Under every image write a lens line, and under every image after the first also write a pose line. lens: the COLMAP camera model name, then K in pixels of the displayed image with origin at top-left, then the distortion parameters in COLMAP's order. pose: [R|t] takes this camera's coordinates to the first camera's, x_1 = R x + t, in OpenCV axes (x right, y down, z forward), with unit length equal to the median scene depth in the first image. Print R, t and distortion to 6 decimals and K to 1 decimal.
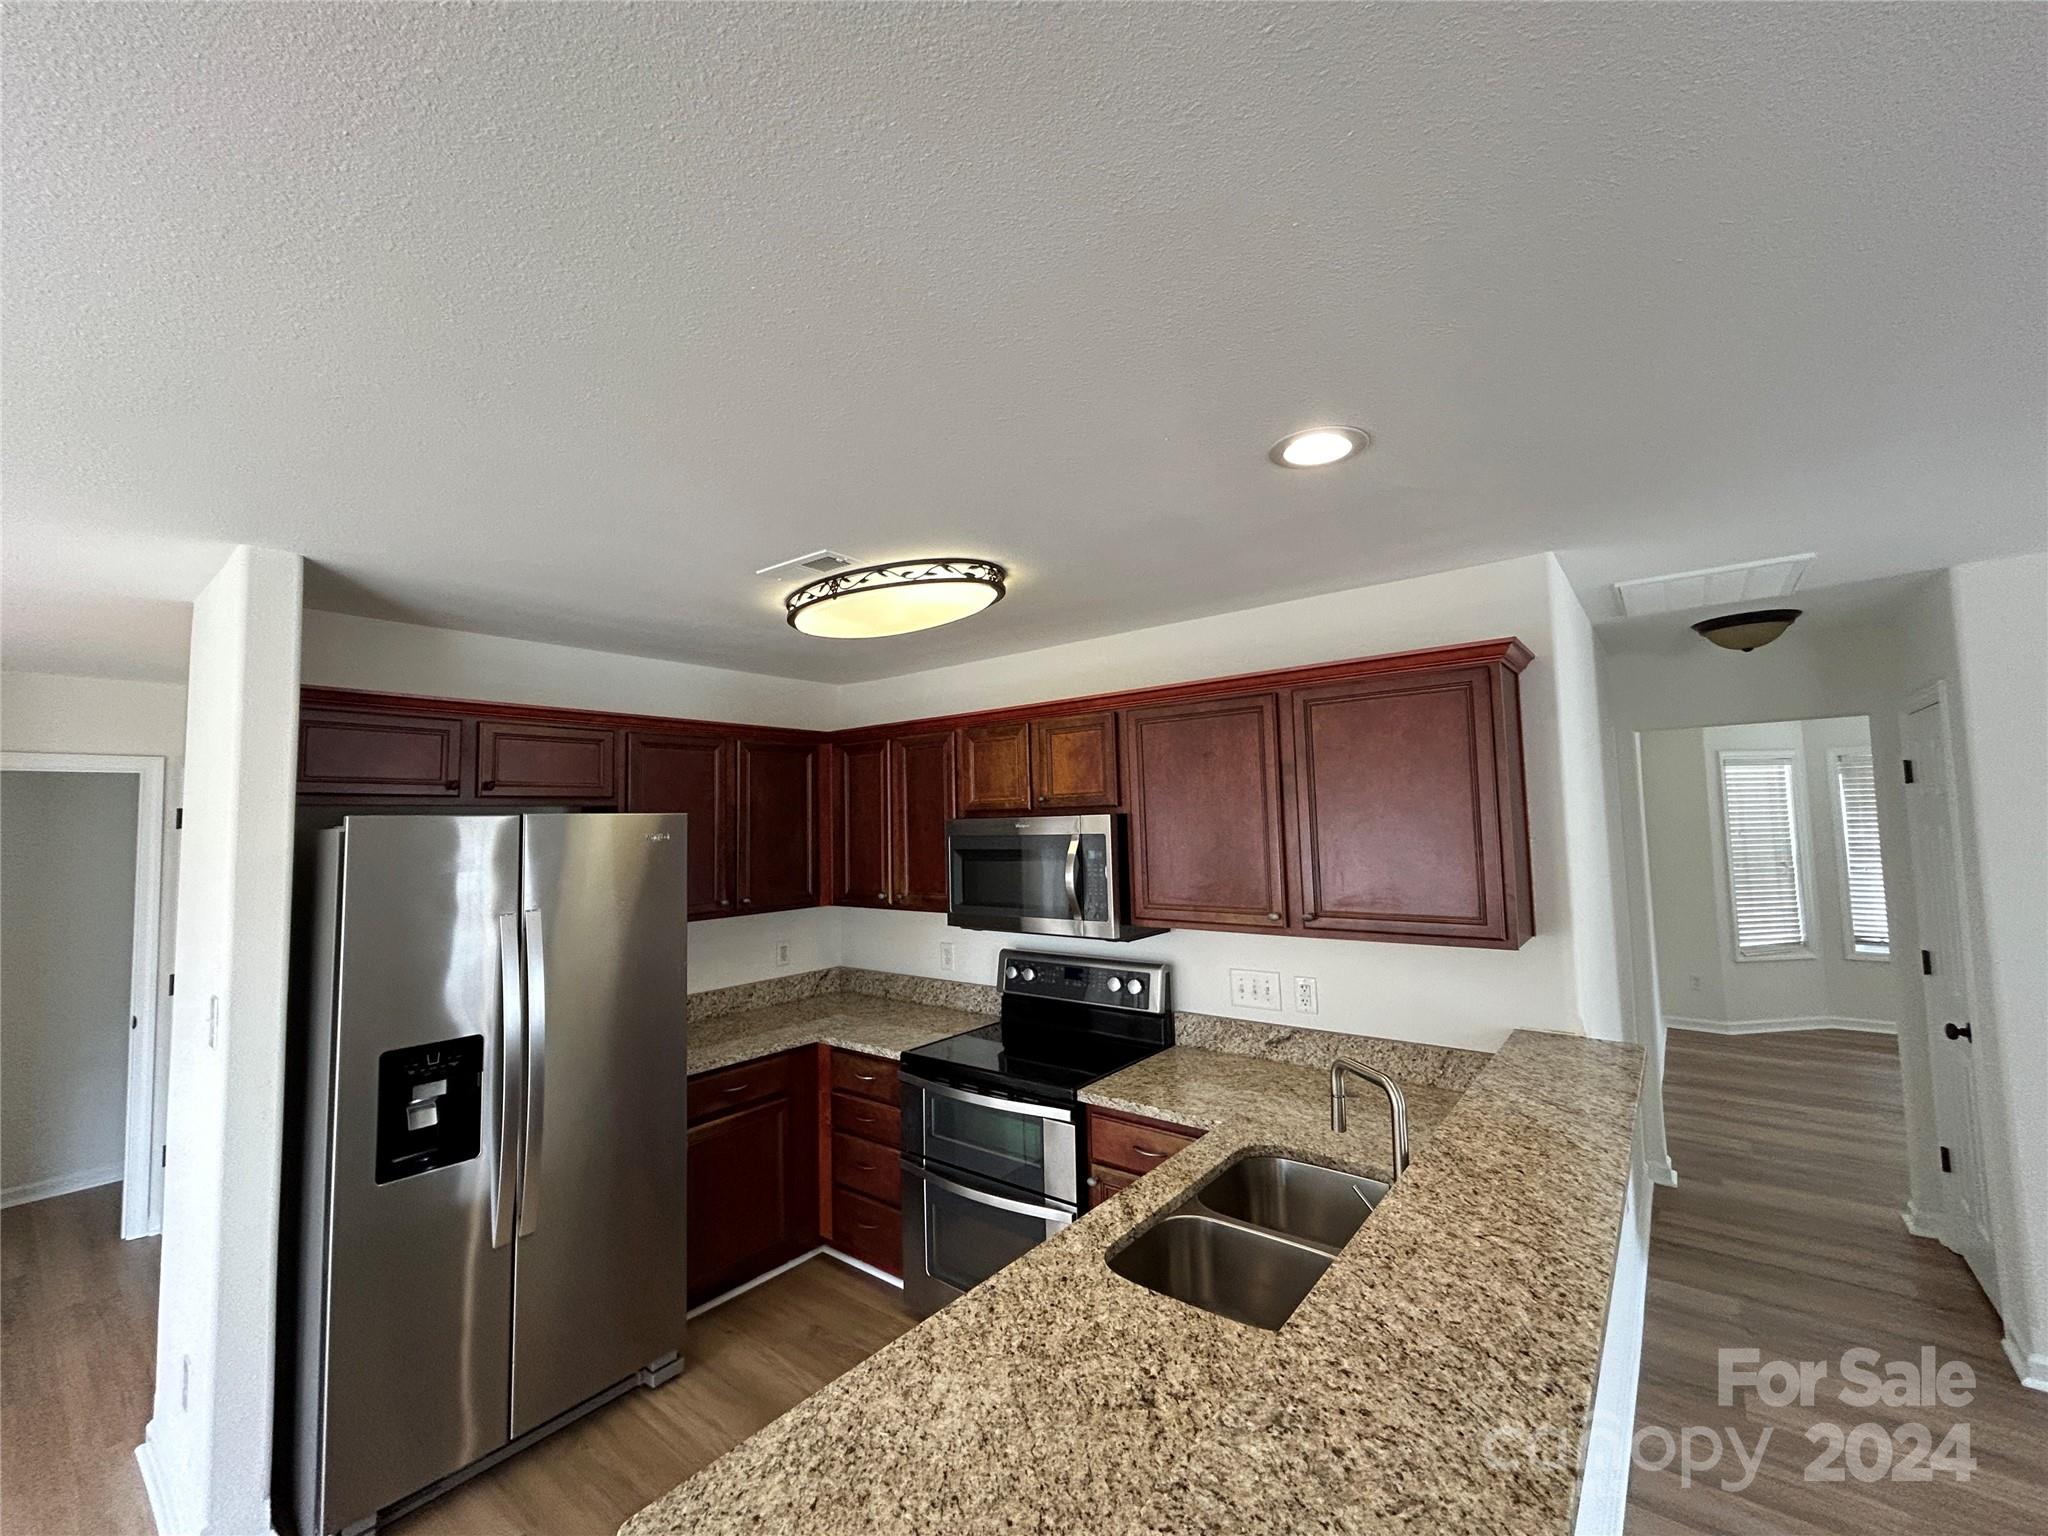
lens RADIAL K [[830.3, 0, 1021.9], [0, 830.3, 765.3], [0, 0, 1]] dist [-0.002659, 0.000555]
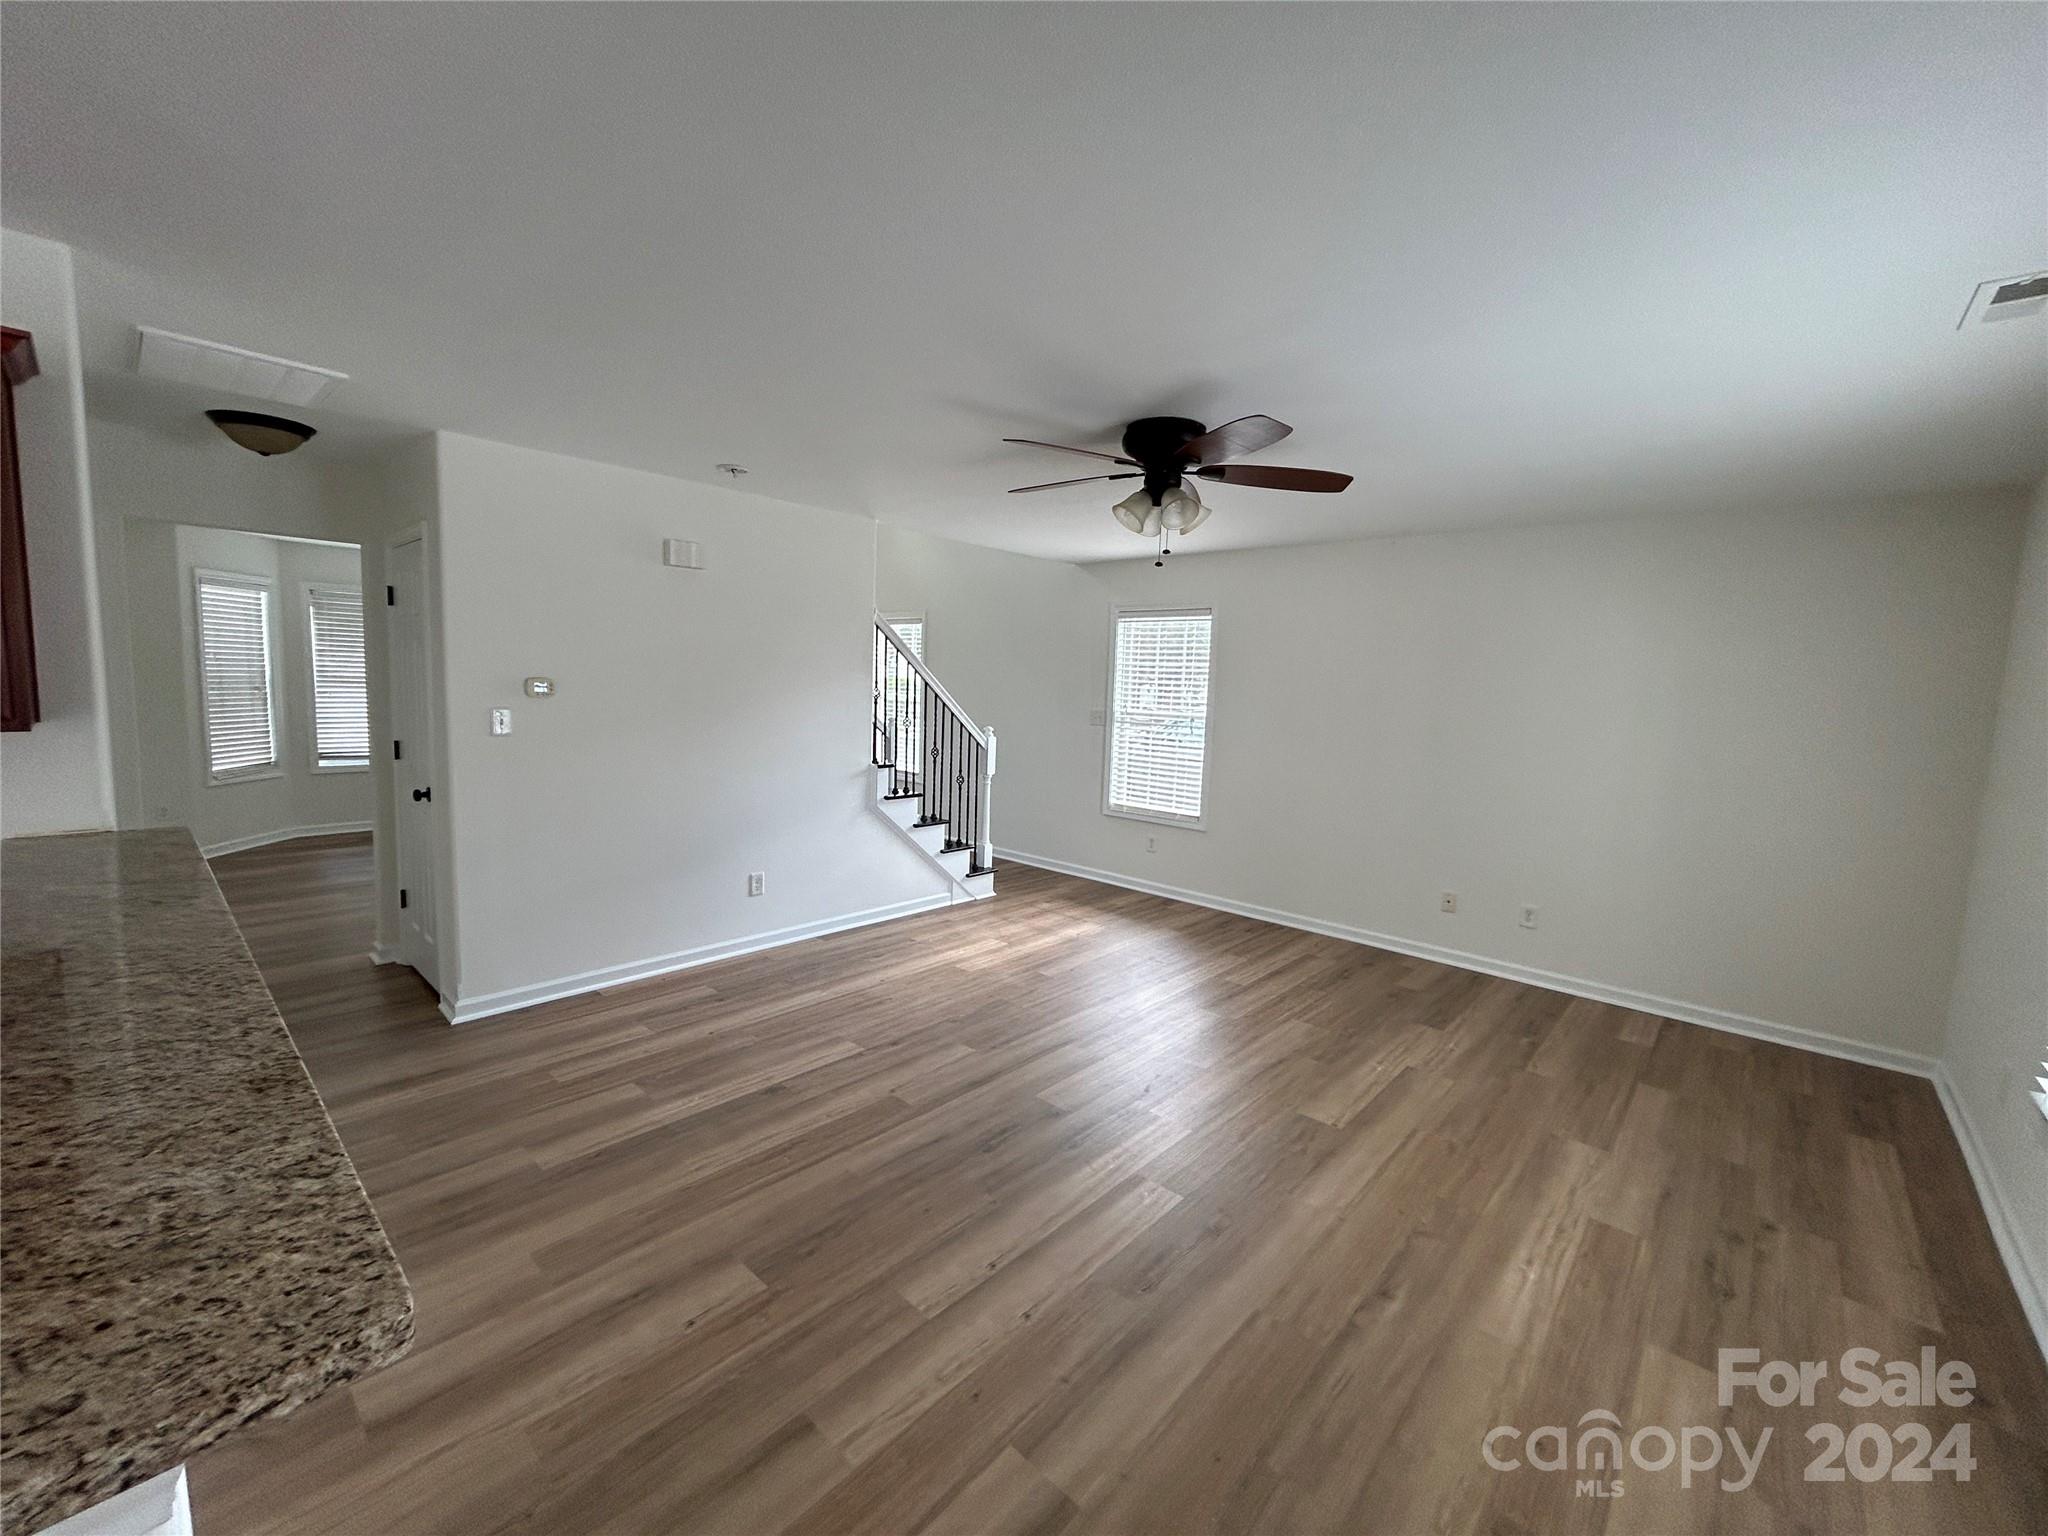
lens RADIAL K [[830.3, 0, 1018.5], [0, 830.3, 763.5], [0, 0, 1]] dist [-0.002659, 0.000555]
pose [[0.065212, -0.074766, 0.995067, -0.130018], [-0.105514, 0.991082, 0.081381, 0.073916], [-0.992277, -0.110301, 0.056742, -0.012564]]
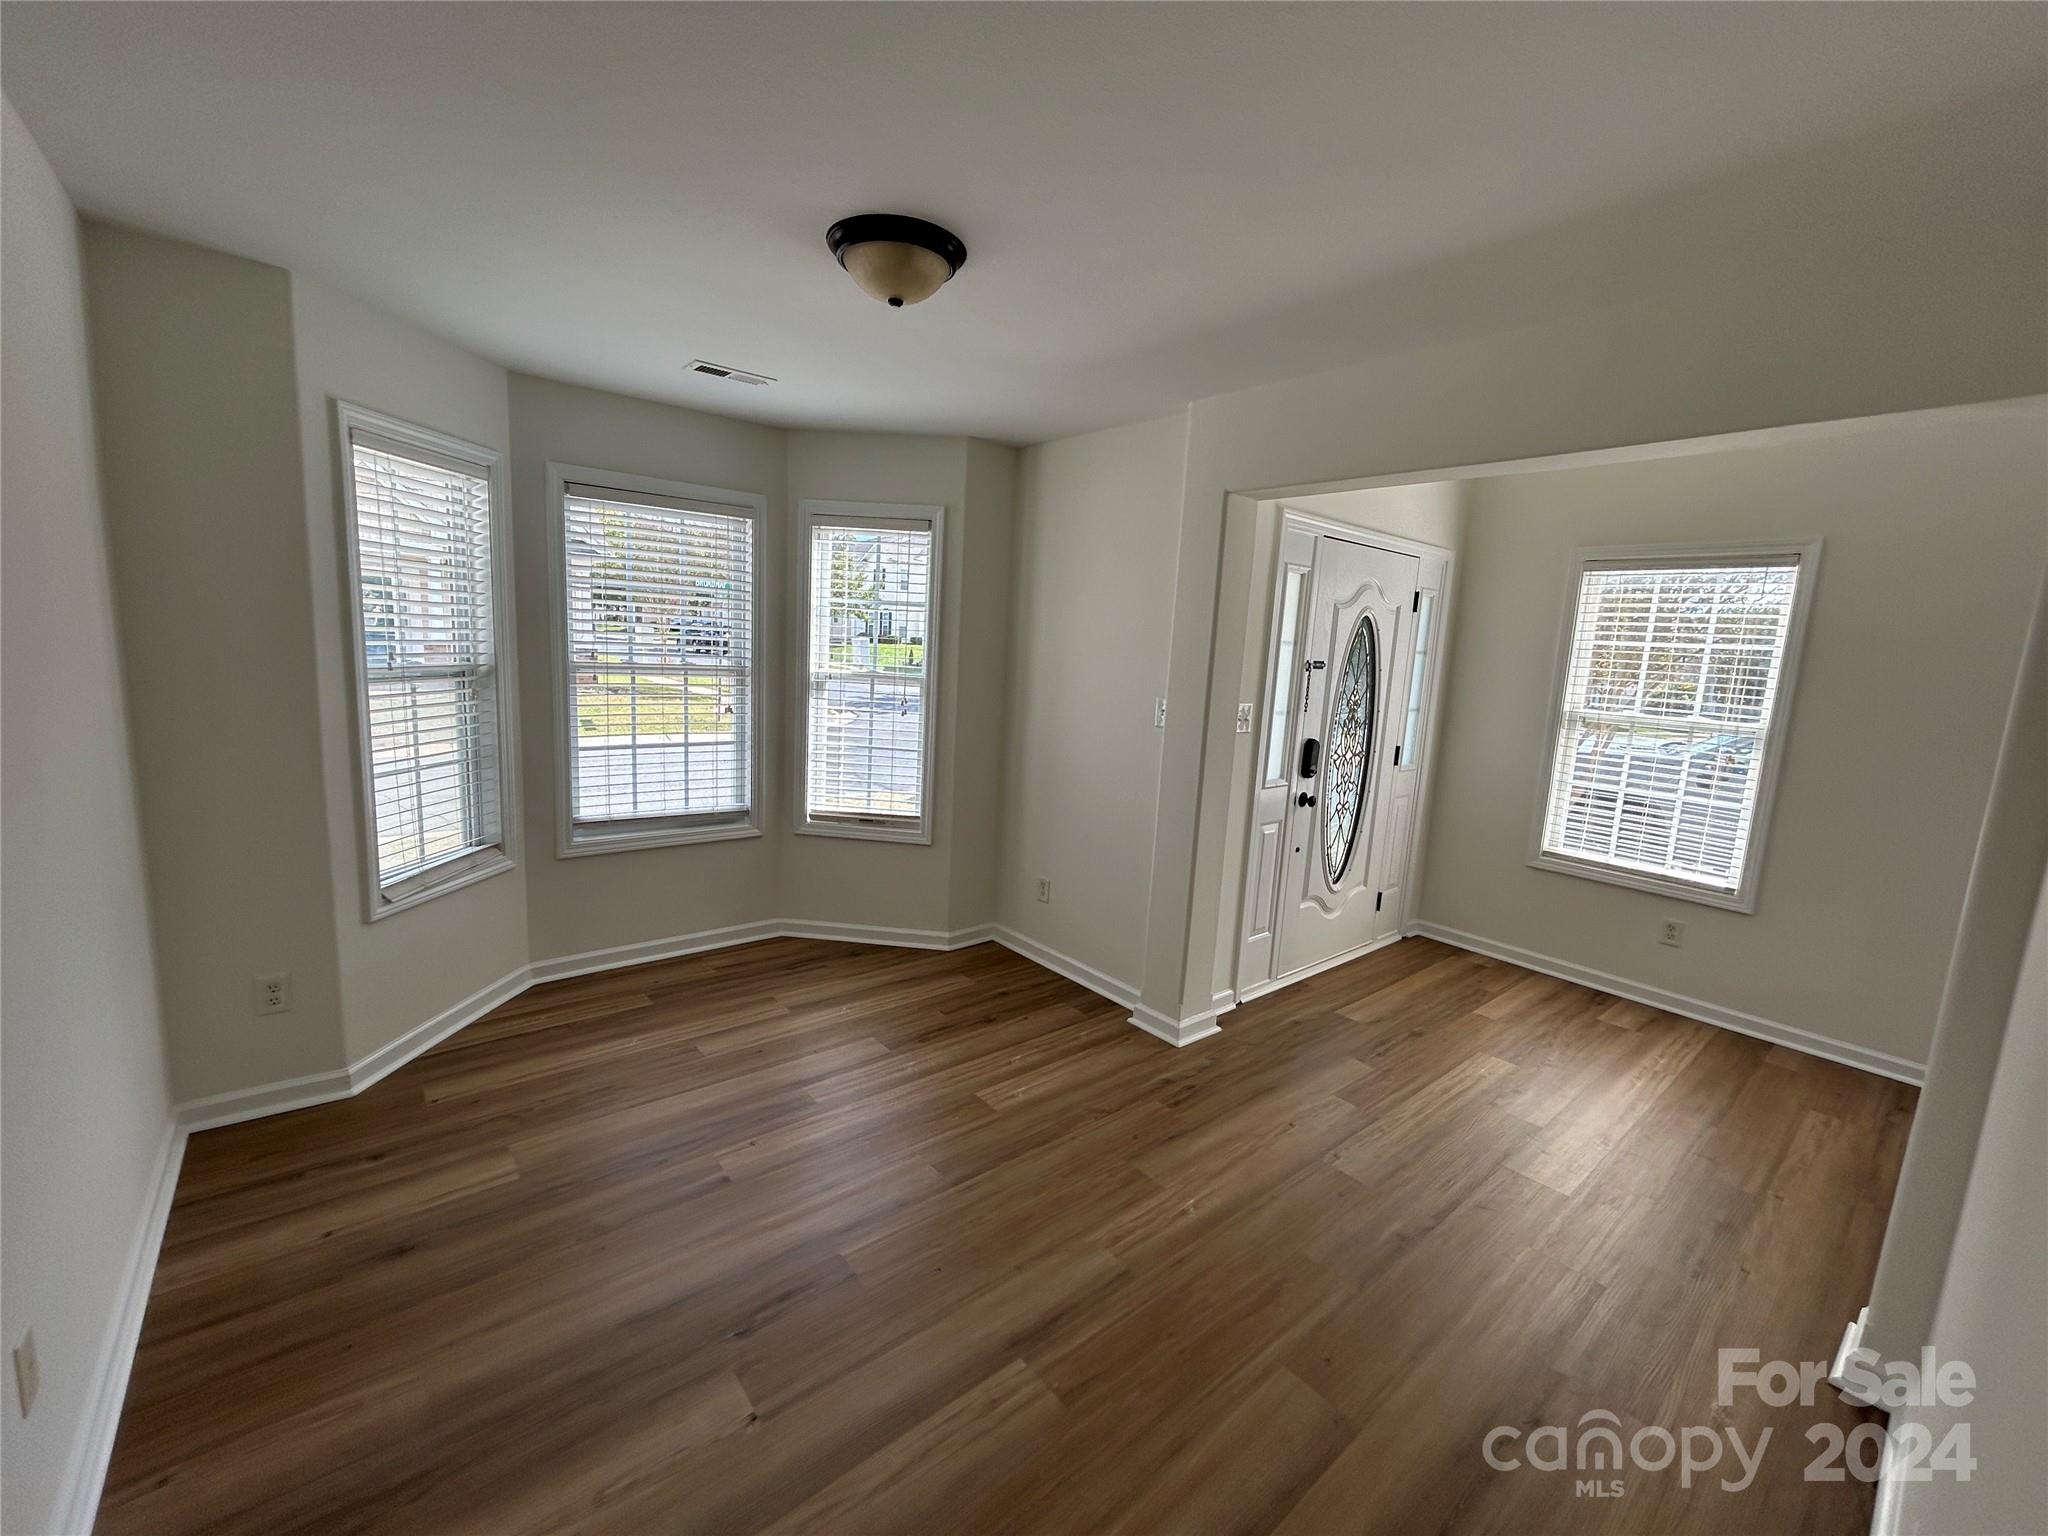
lens RADIAL K [[830.3, 0, 1010.3], [0, 830.3, 764.4], [0, 0, 1]] dist [-0.002659, 0.000555]
pose [[0.208881, -0.100779, 0.972734, 1.355934], [-0.126658, 0.983510, 0.129094, 0.160578], [-0.969704, -0.150170, 0.192672, 1.575272]]
